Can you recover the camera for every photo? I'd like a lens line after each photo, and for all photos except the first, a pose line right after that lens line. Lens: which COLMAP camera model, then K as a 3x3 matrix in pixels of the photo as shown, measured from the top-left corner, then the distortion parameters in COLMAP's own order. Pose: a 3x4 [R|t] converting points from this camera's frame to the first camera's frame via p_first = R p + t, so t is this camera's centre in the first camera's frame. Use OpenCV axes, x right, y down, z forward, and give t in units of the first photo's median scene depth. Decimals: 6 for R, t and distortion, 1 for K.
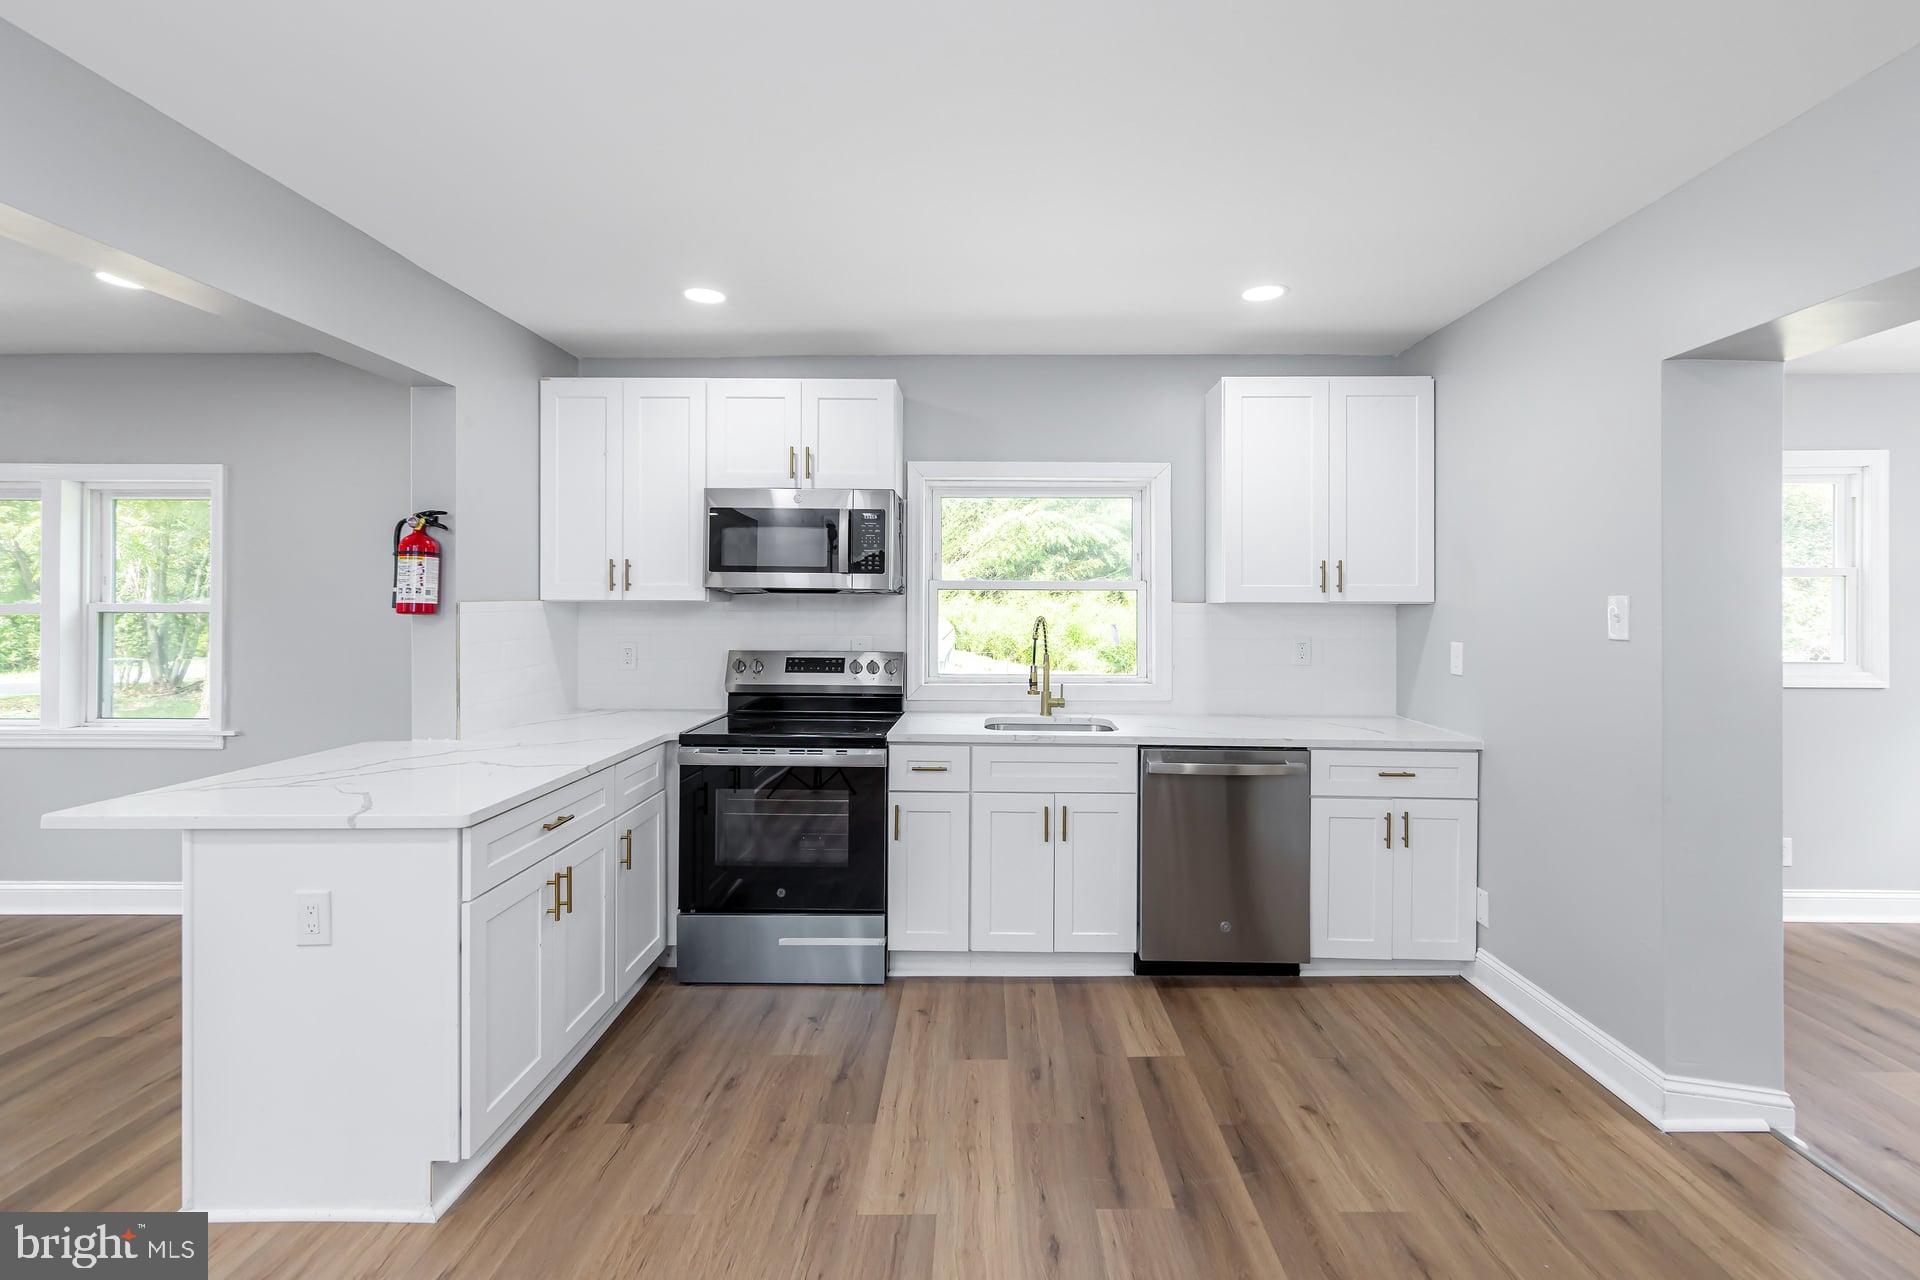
lens RADIAL K [[861.2, 0, 985.4], [0, 861.2, 578.3], [0, 0, 1]] dist [0.013820, -0.000026]
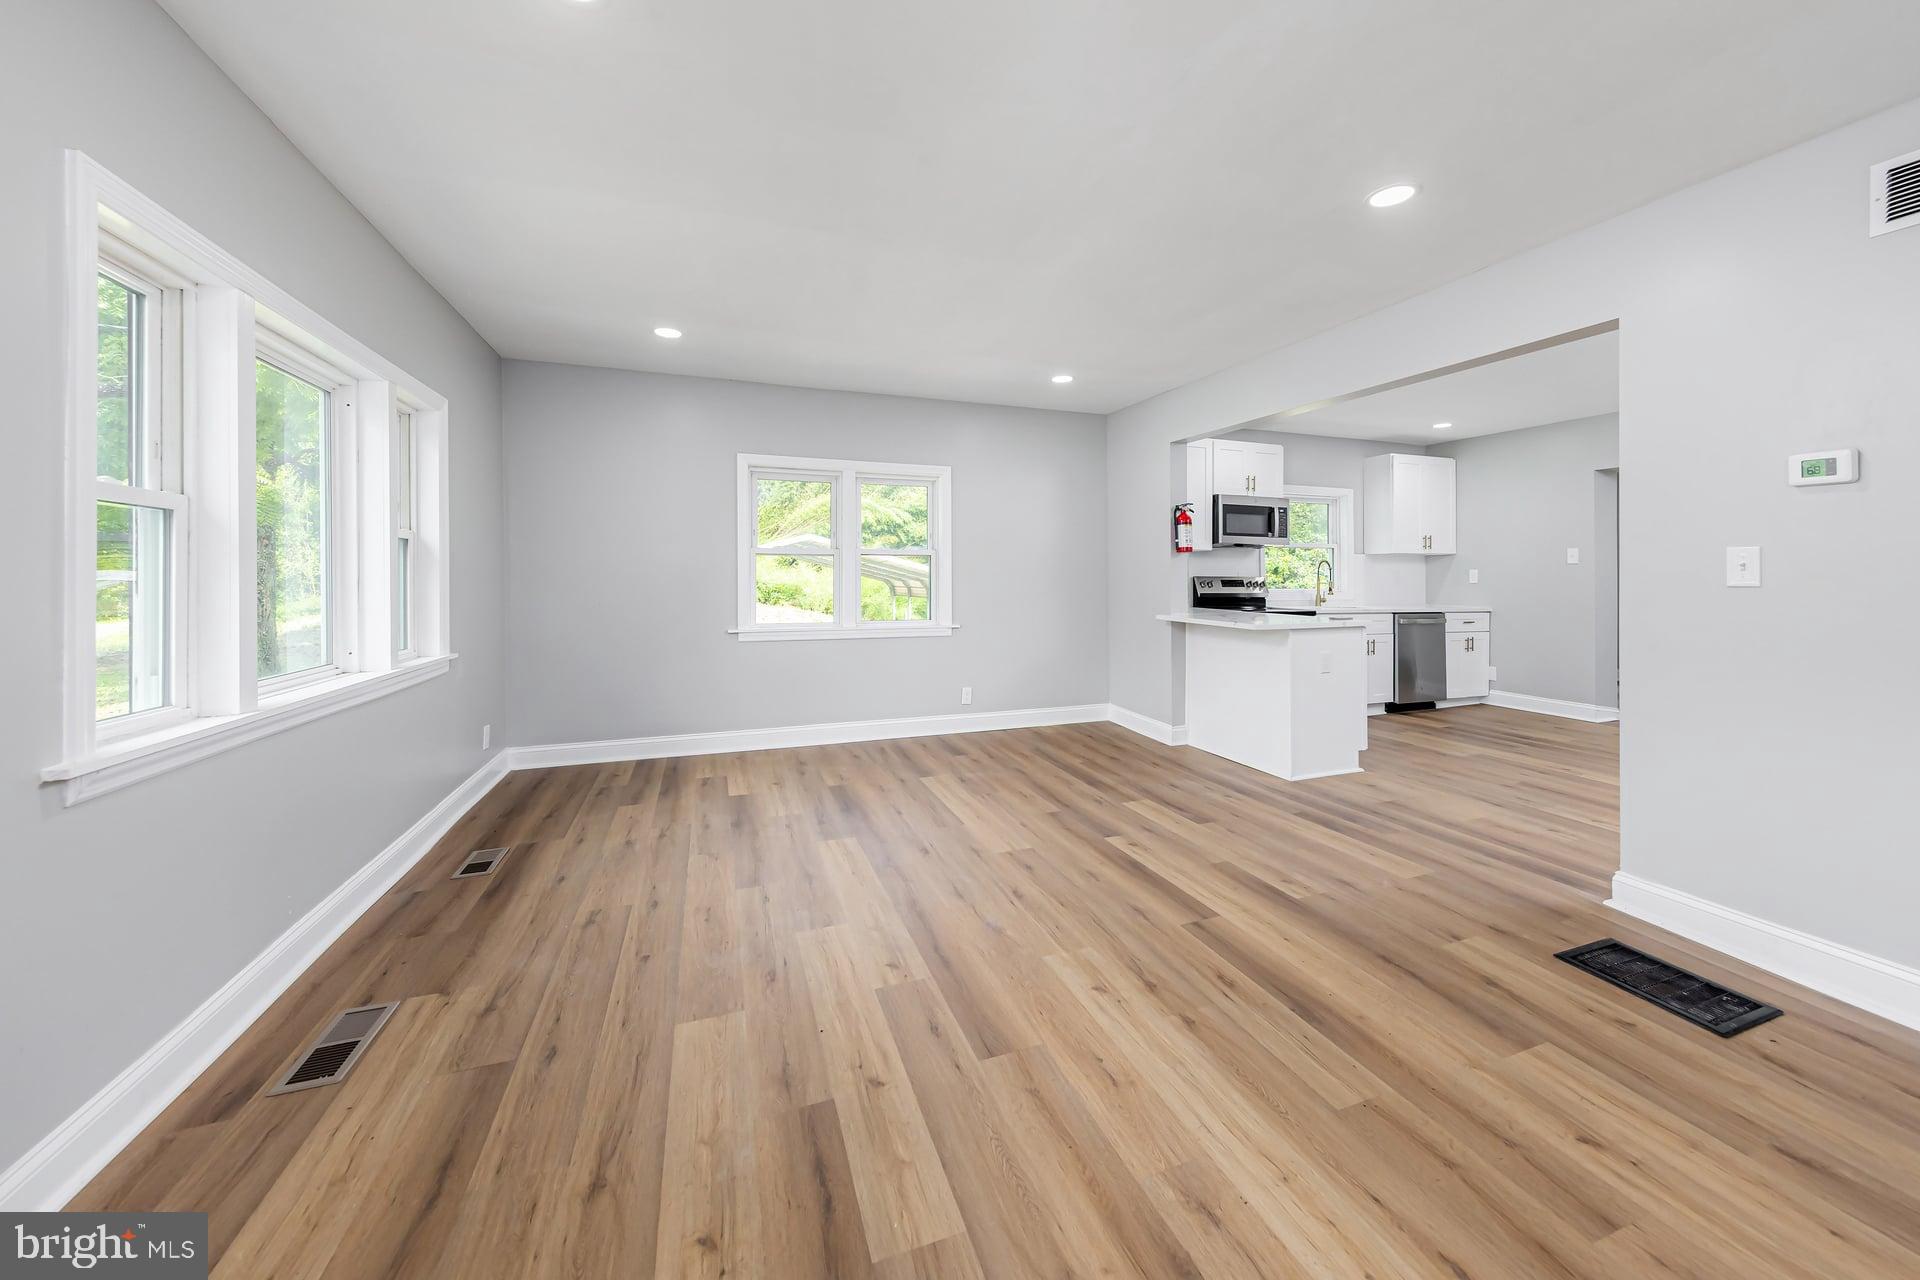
lens RADIAL K [[719.4, 0, 1006.6], [0, 719.4, 558.4], [0, 0, 1]] dist [0.002120, -0.000105]
pose [[0.917739, 0.006304, 0.397135, -1.561168], [-0.008938, 0.999949, 0.004782, 0.046832], [-0.397084, -0.007938, 0.917748, -0.365069]]
